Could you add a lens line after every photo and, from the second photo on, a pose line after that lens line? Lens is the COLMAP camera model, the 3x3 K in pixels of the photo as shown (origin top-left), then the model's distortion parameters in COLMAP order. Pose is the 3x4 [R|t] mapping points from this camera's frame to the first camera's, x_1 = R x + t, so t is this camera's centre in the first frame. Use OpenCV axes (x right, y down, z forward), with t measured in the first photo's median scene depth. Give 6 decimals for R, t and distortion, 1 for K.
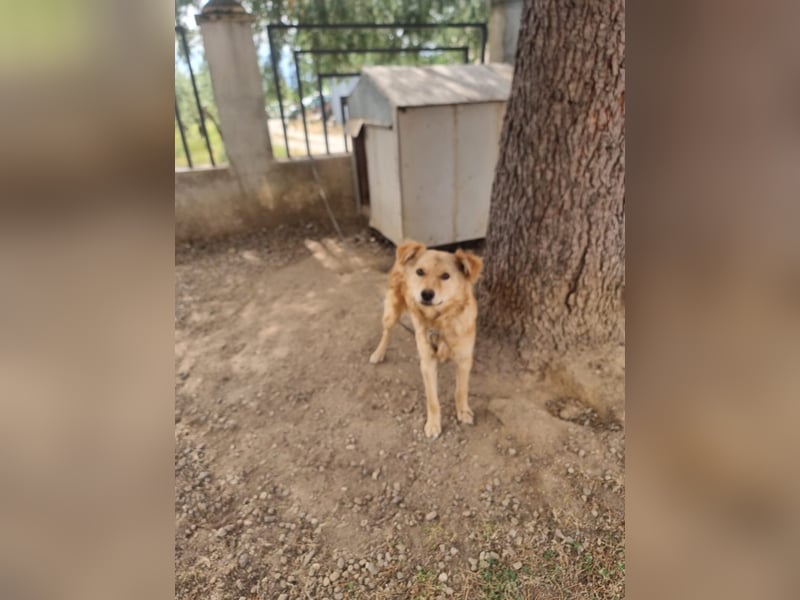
lens RADIAL K [[424.3, 0, 405.6], [0, 424.3, 308.5], [0, 0, 1]] dist [0.032893, -0.037090]
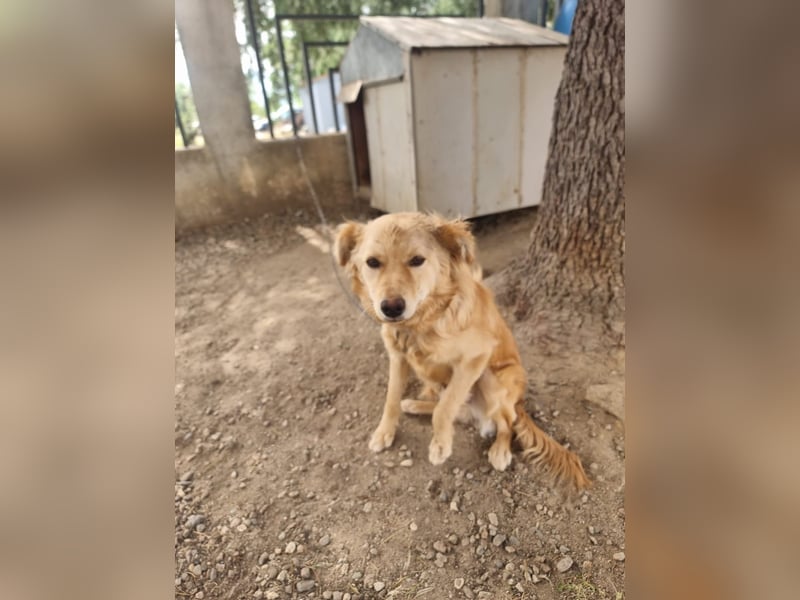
lens RADIAL K [[424.3, 0, 401.8], [0, 424.3, 303.2], [0, 0, 1]] dist [0.032893, -0.037090]
pose [[0.997801, -0.046314, 0.047405, -0.139669], [0.048235, 0.998026, -0.040219, 0.080700], [-0.045449, 0.042418, 0.998066, 0.259162]]
